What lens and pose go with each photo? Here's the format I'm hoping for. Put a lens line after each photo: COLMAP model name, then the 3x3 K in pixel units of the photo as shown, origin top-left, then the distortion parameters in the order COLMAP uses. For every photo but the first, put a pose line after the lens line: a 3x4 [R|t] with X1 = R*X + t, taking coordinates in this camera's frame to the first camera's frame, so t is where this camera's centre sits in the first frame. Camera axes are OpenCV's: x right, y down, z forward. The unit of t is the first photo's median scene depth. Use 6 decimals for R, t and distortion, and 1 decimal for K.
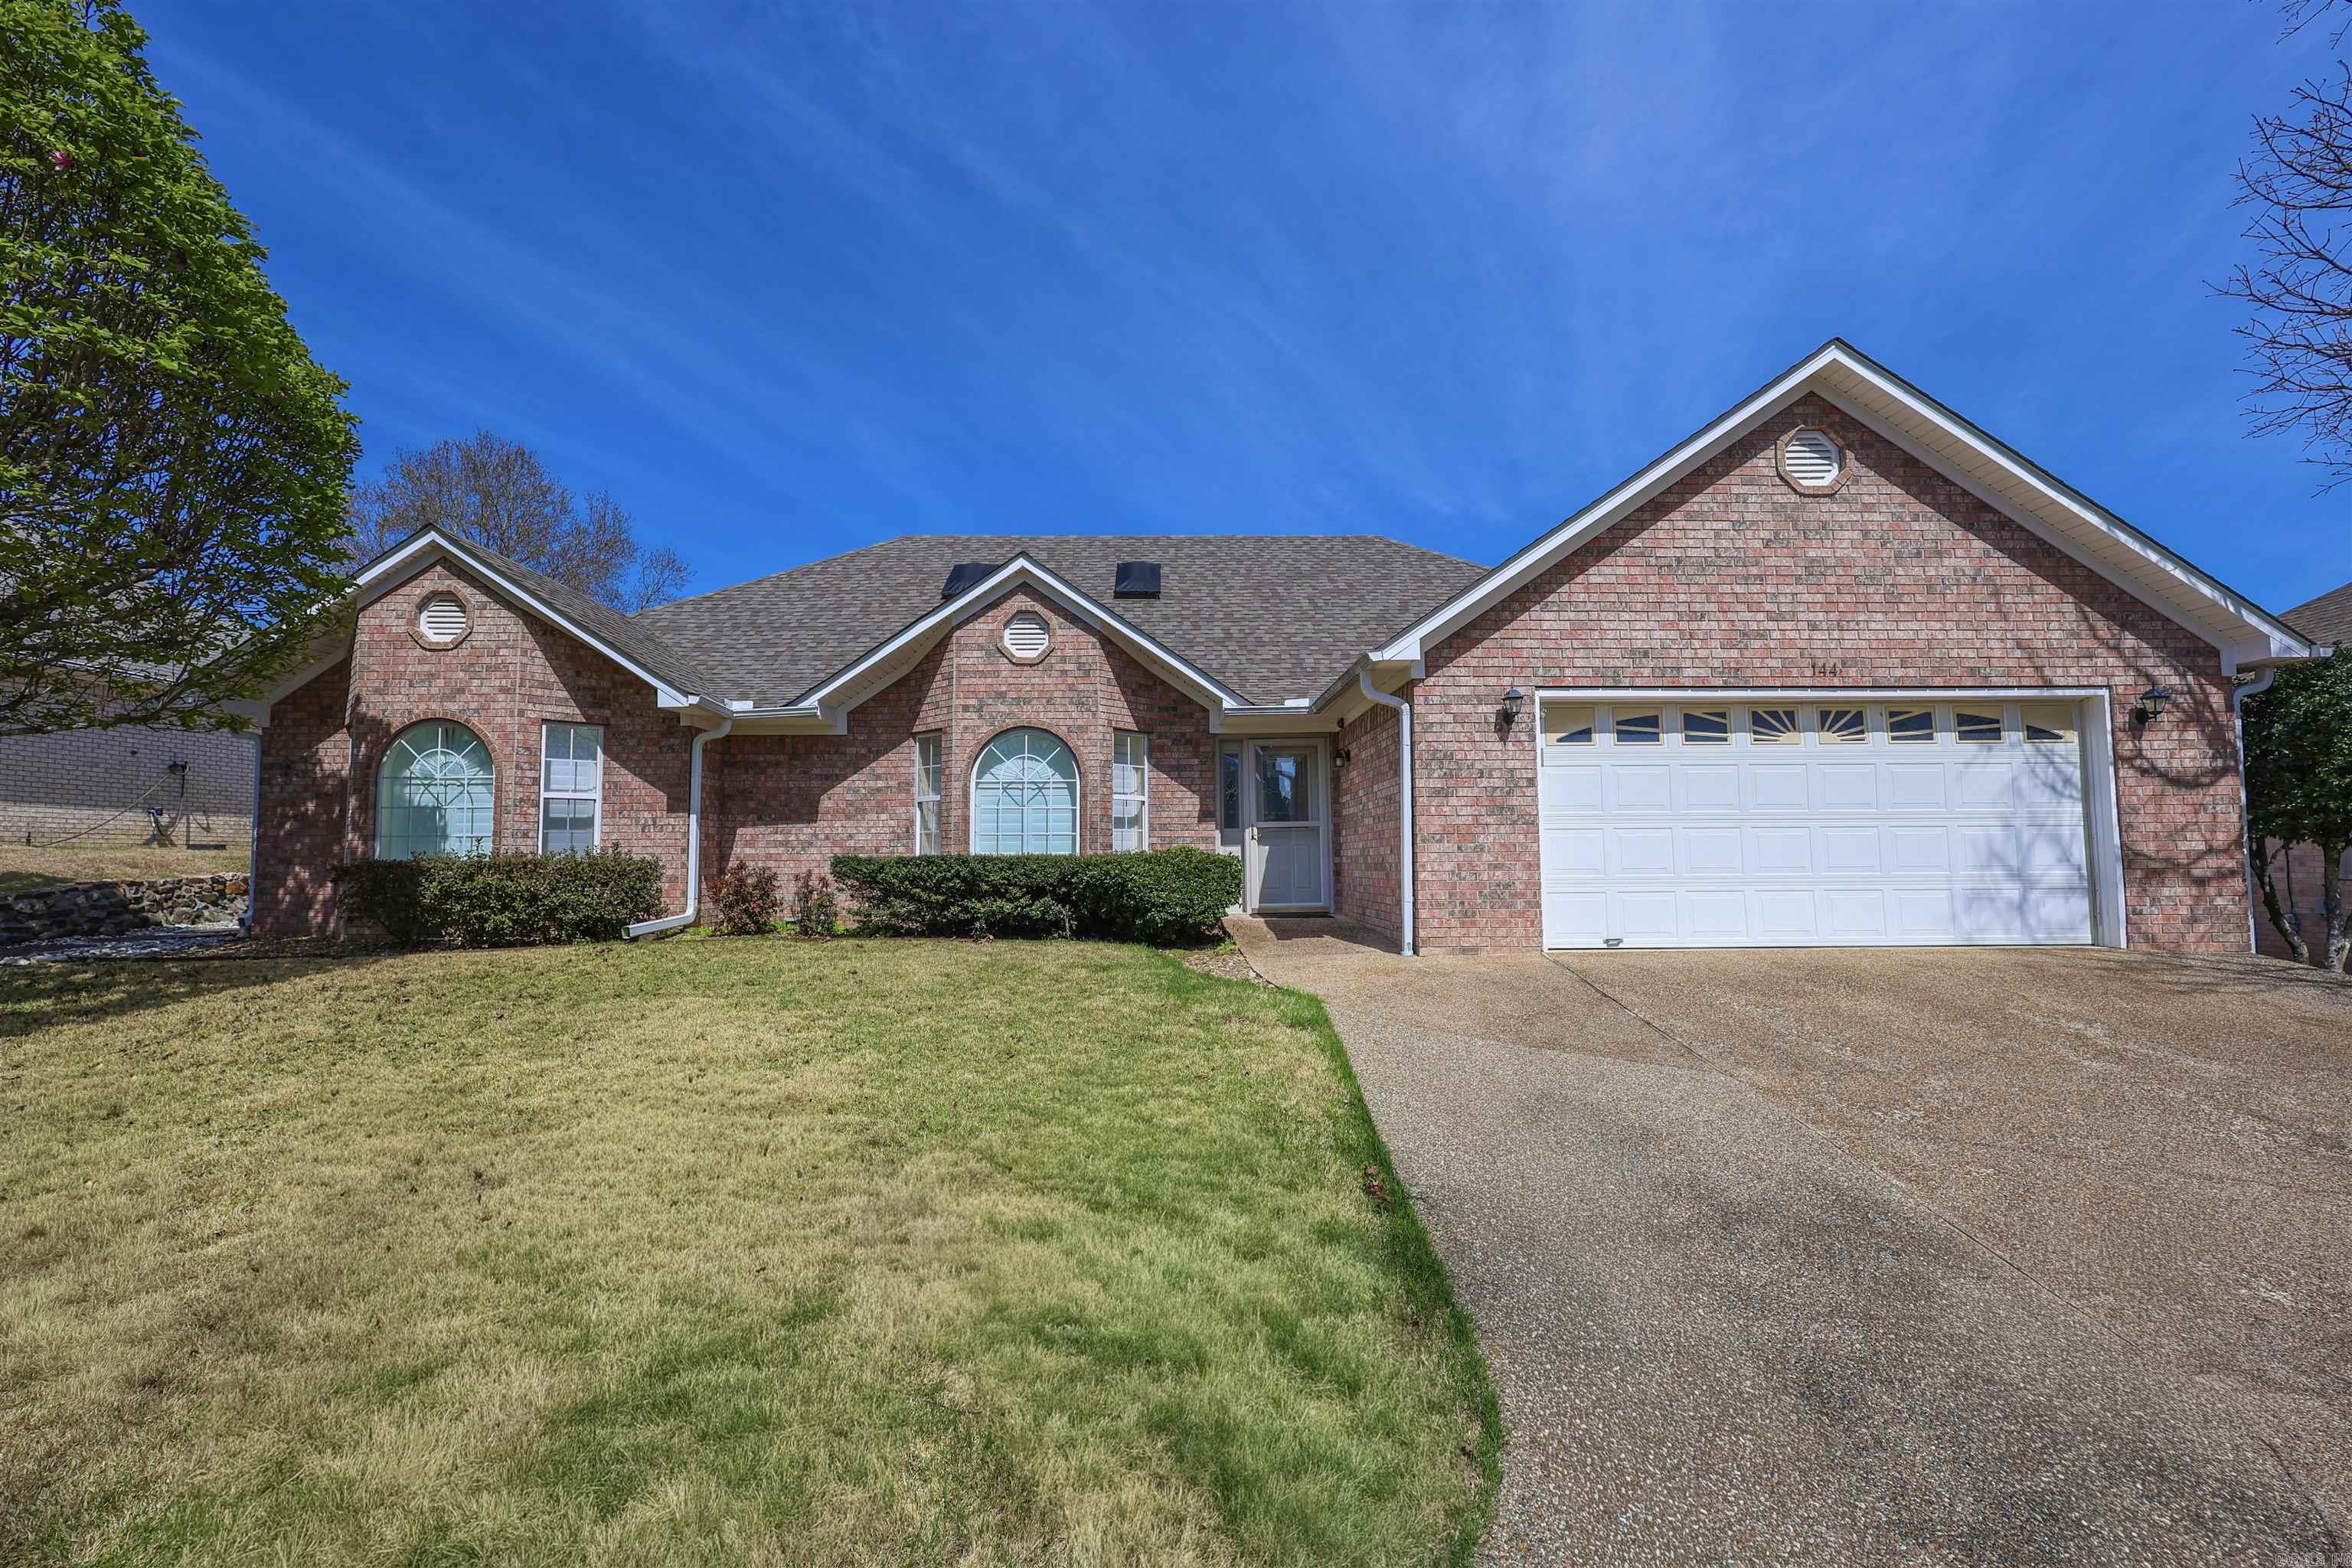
lens RADIAL K [[1094.8, 0, 1176.0], [0, 1094.8, 784.0], [0, 0, 1]] dist [0.001497, 0.000263]
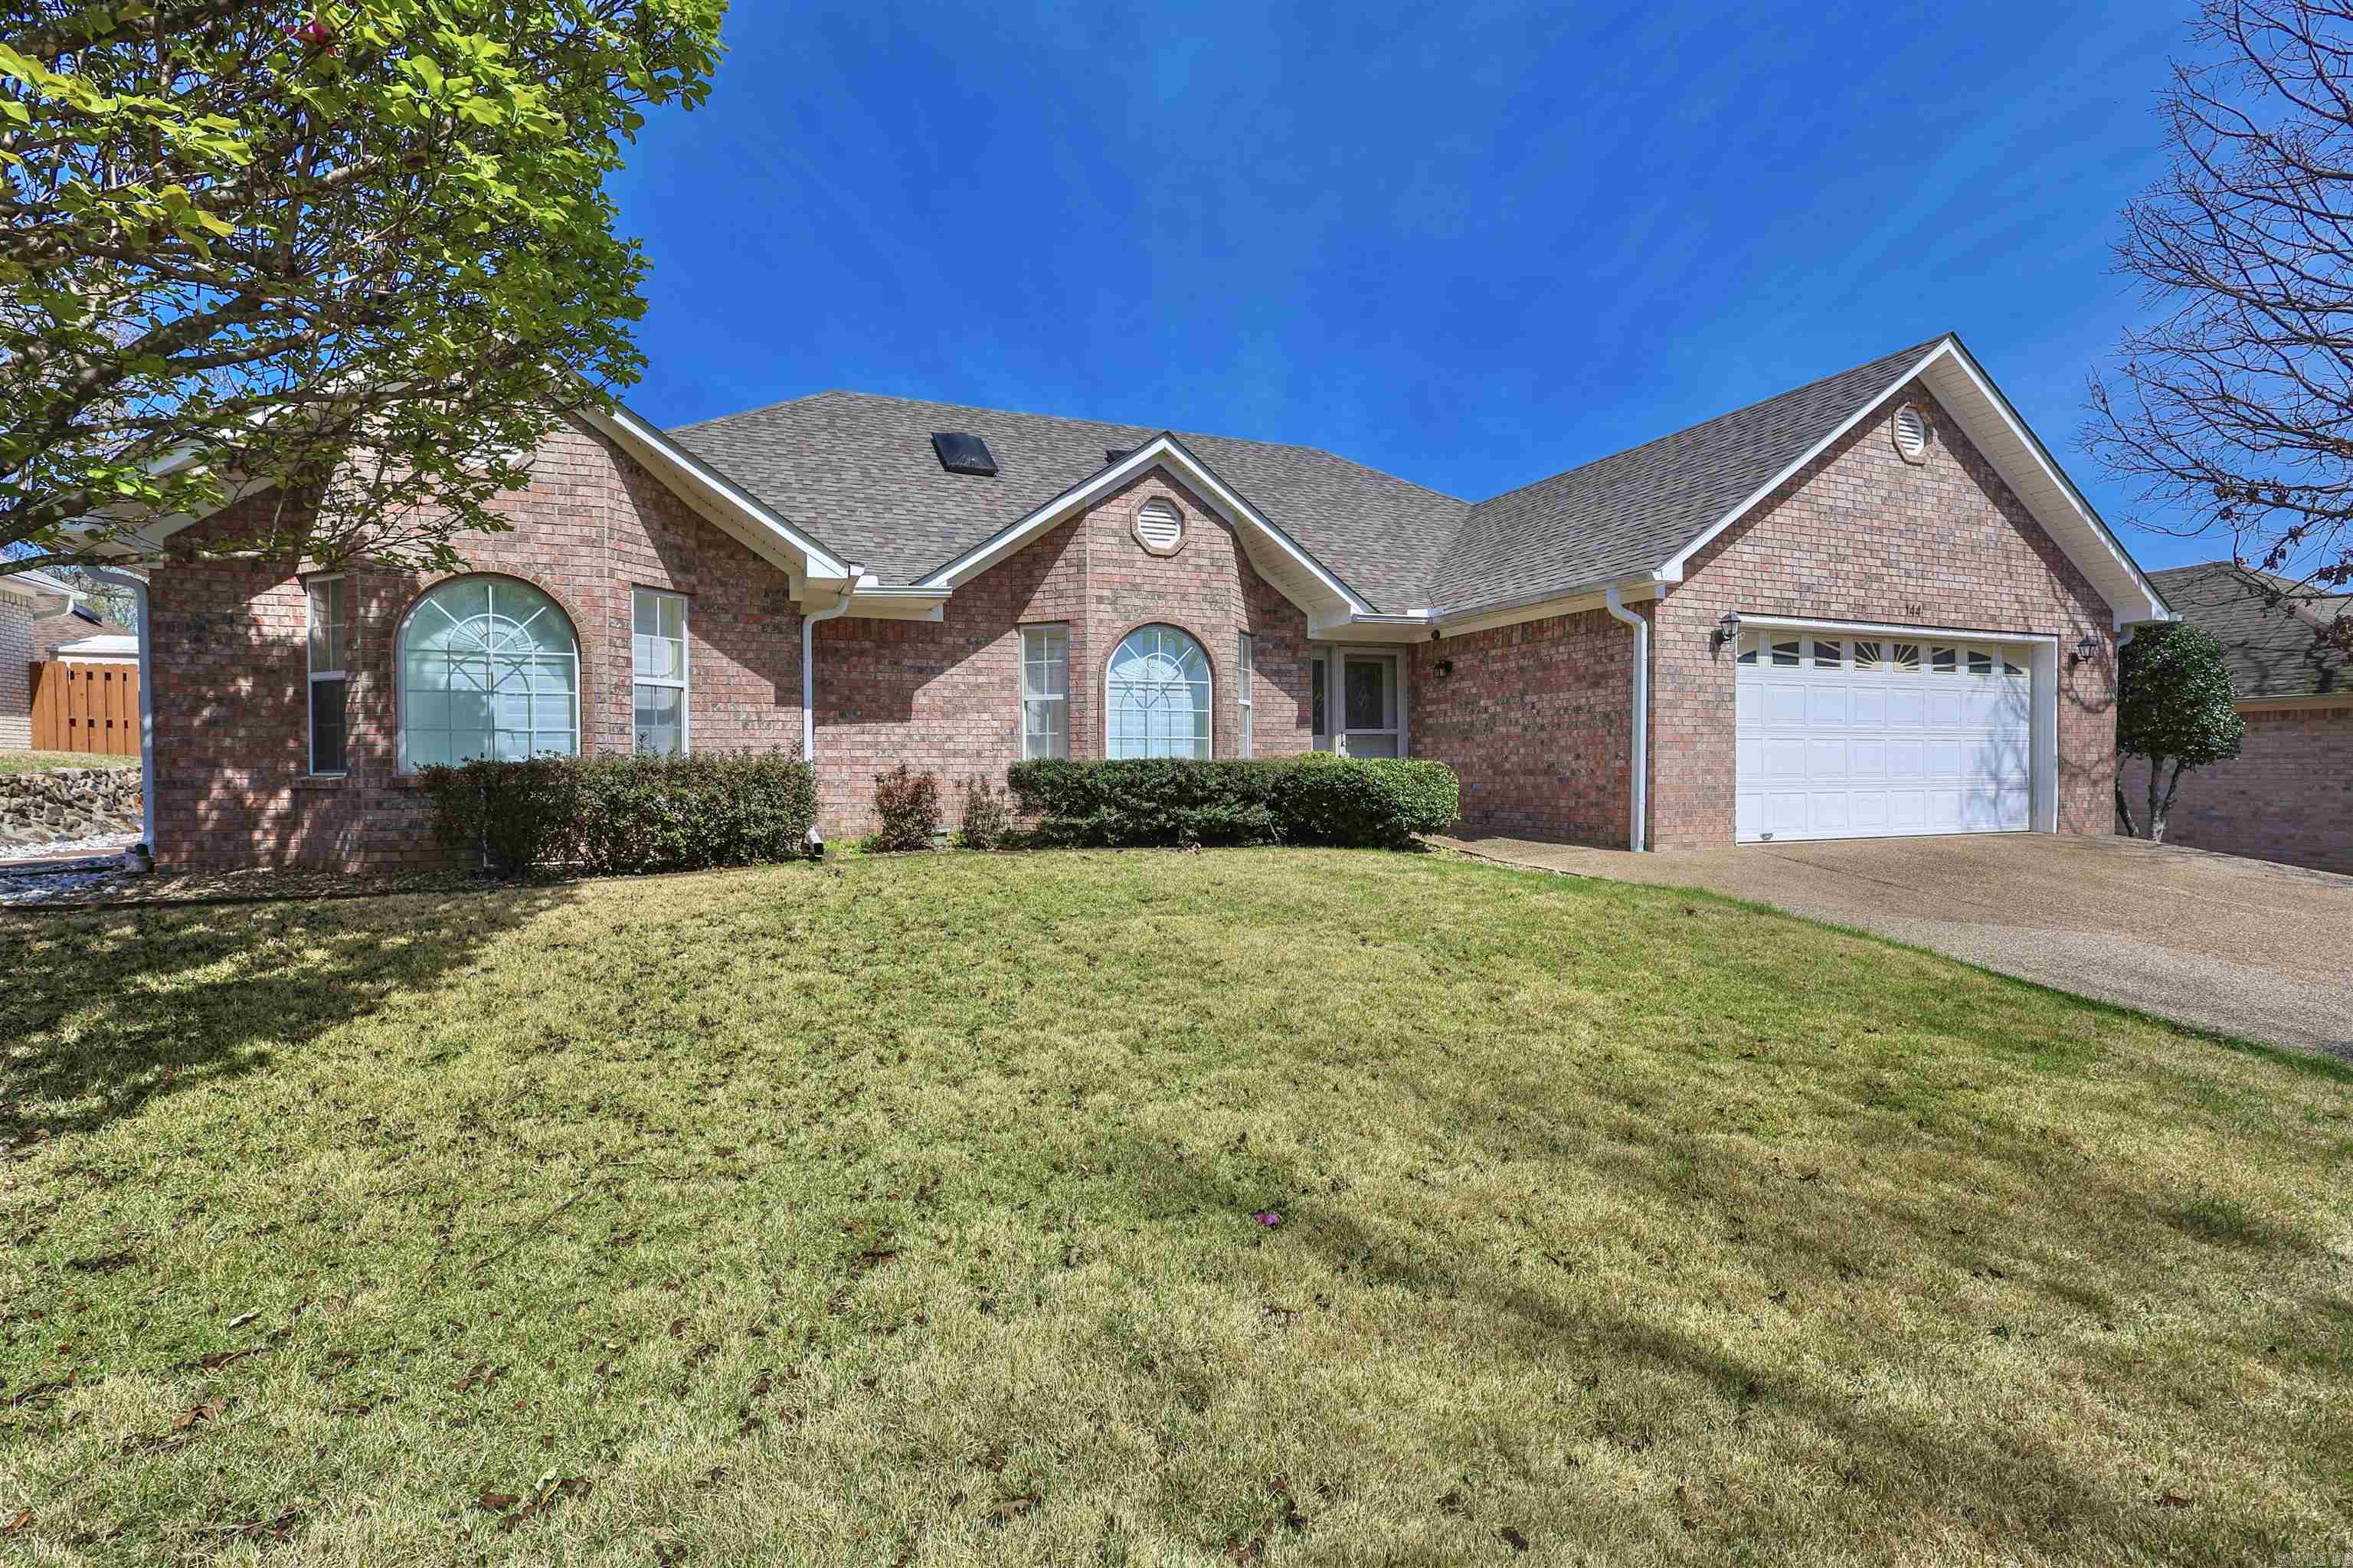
lens RADIAL K [[1095.3, 0, 1176.5], [0, 1095.3, 784.0], [0, 0, 1]] dist [0.001497, 0.000263]
pose [[0.932153, -0.002704, 0.362054, -0.517278], [-0.027494, 0.996556, 0.078229, 0.012518], [-0.361019, -0.082876, 0.928869, 0.125002]]
